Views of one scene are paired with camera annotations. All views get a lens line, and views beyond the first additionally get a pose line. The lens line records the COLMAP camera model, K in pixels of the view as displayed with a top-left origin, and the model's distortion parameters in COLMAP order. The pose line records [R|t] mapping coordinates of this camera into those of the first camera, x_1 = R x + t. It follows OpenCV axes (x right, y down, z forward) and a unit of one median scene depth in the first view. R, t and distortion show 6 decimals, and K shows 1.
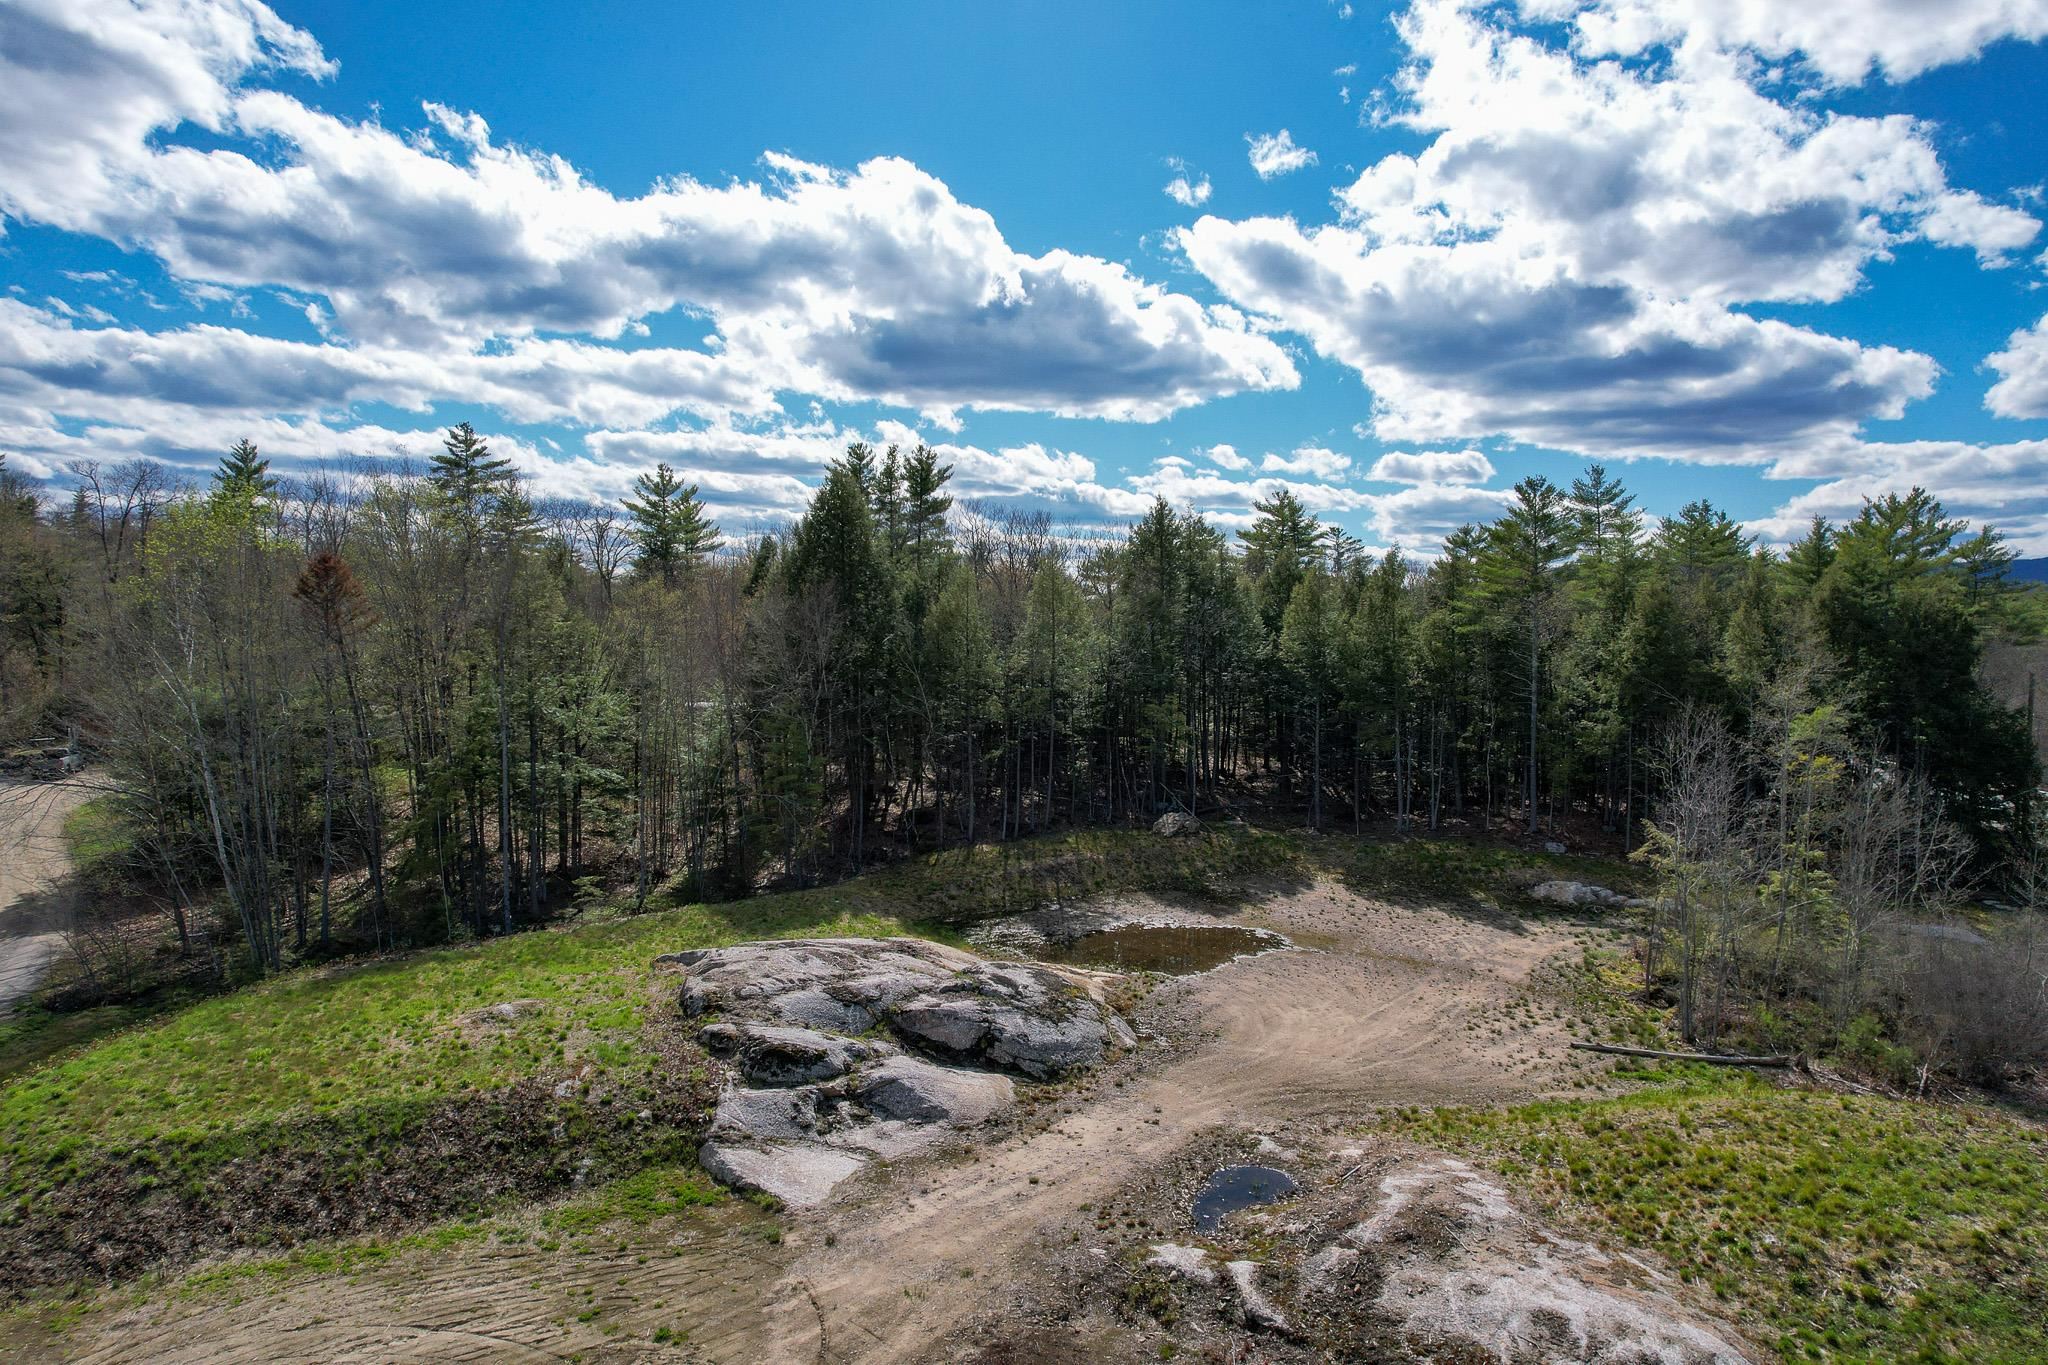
lens RADIAL K [[1305.5, 0, 1034.5], [0, 1305.5, 711.0], [0, 0, 1]] dist [-0.066783, 0.050878]
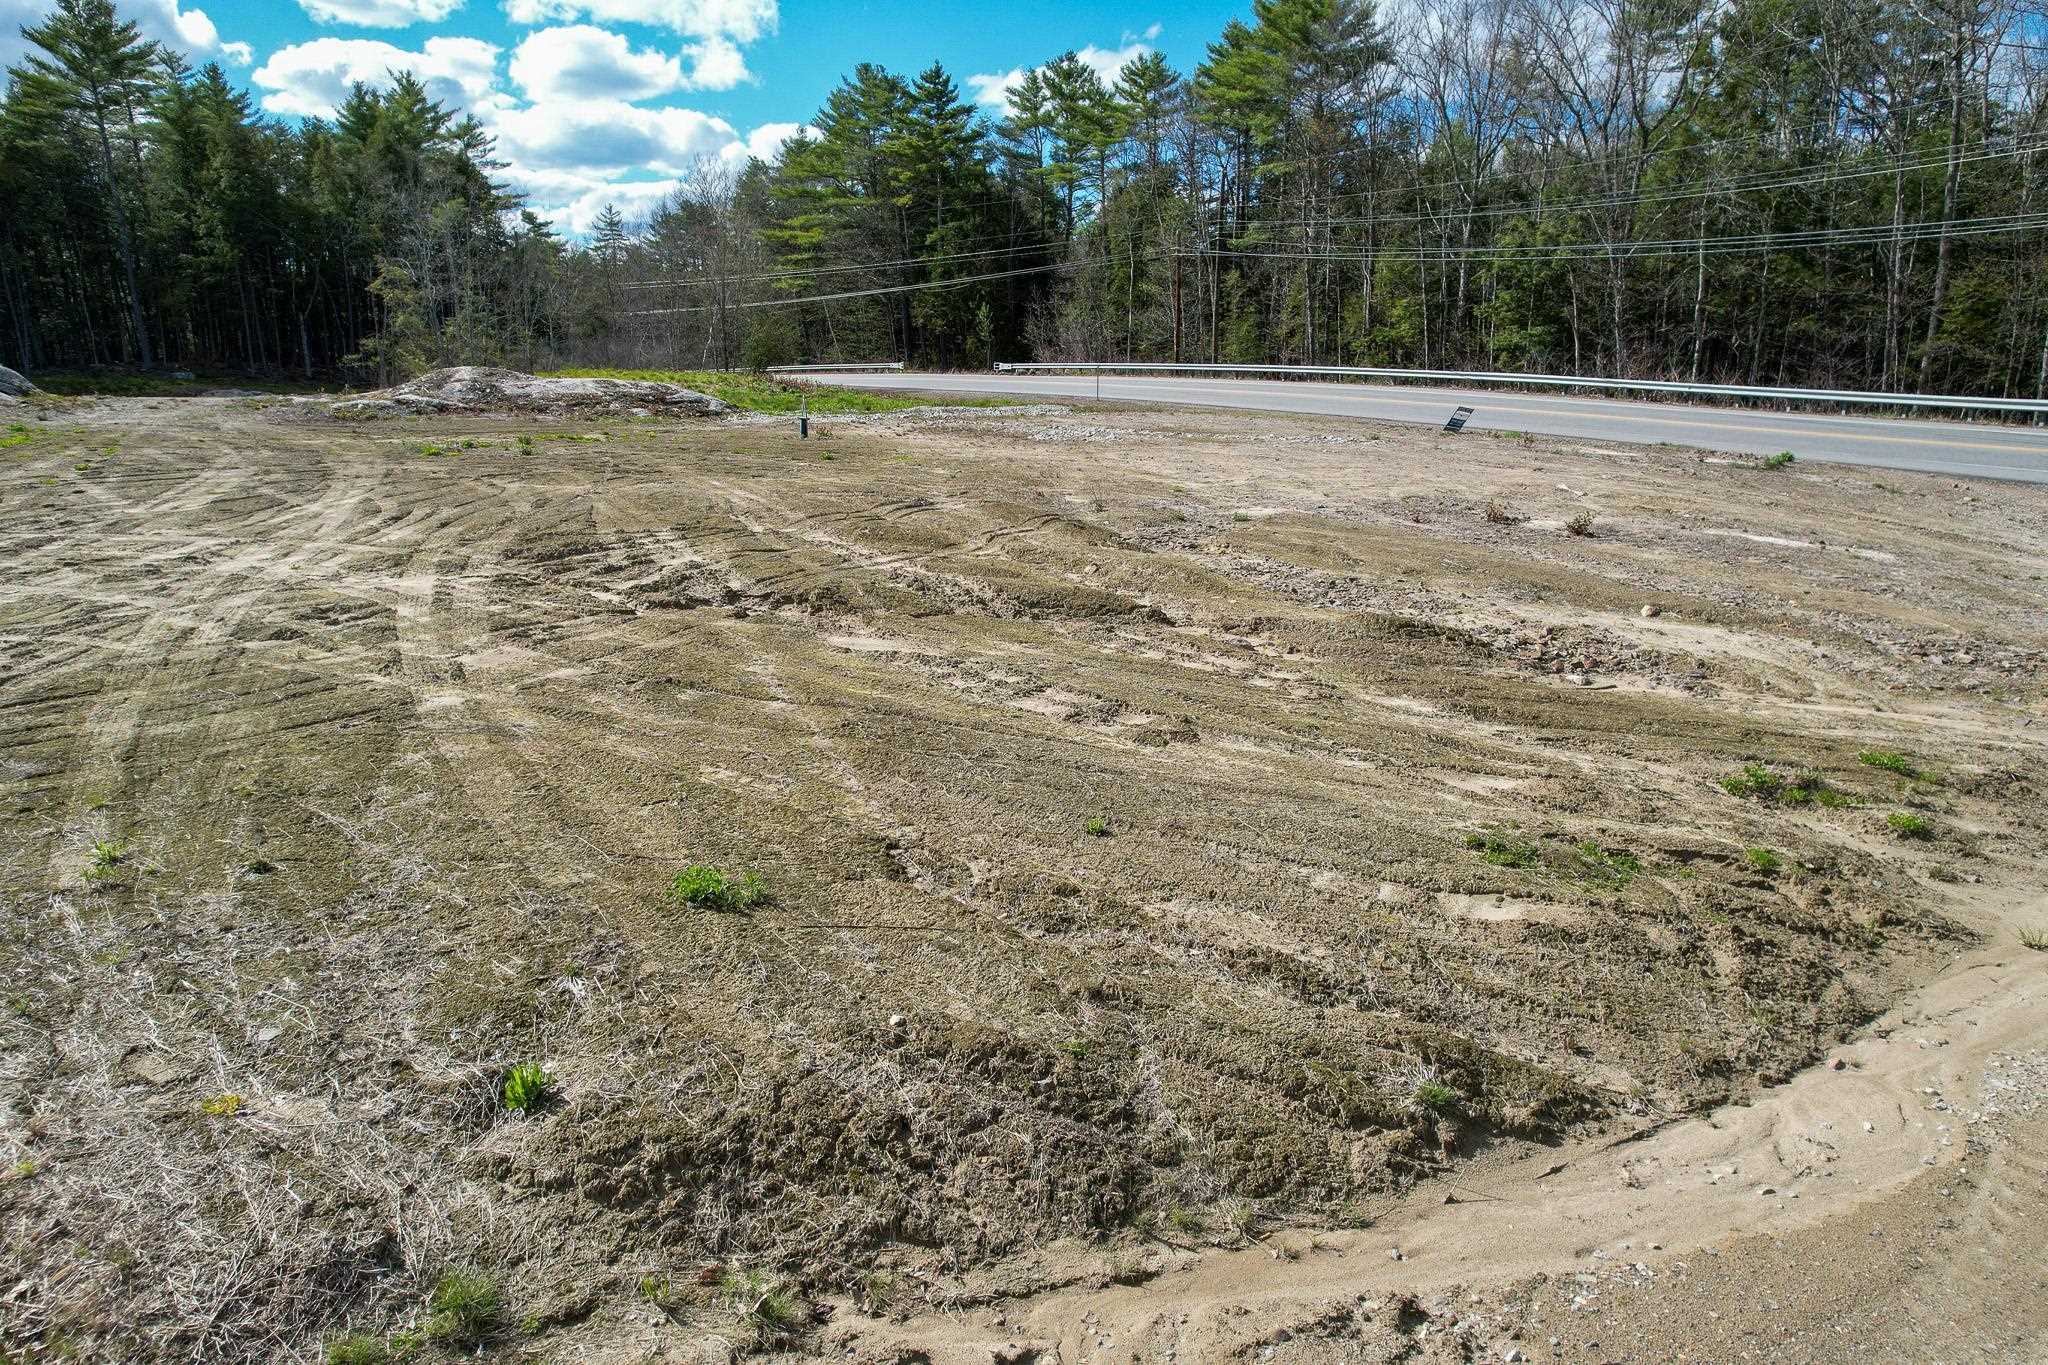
lens RADIAL K [[1305.5, 0, 1045.3], [0, 1305.5, 695.8], [0, 0, 1]] dist [-0.066783, 0.050878]
pose [[0.404909, -0.237916, 0.882862, -0.575906], [0.061100, 0.970437, 0.233493, 0.313494], [-0.912313, -0.040600, 0.407475, -0.133235]]
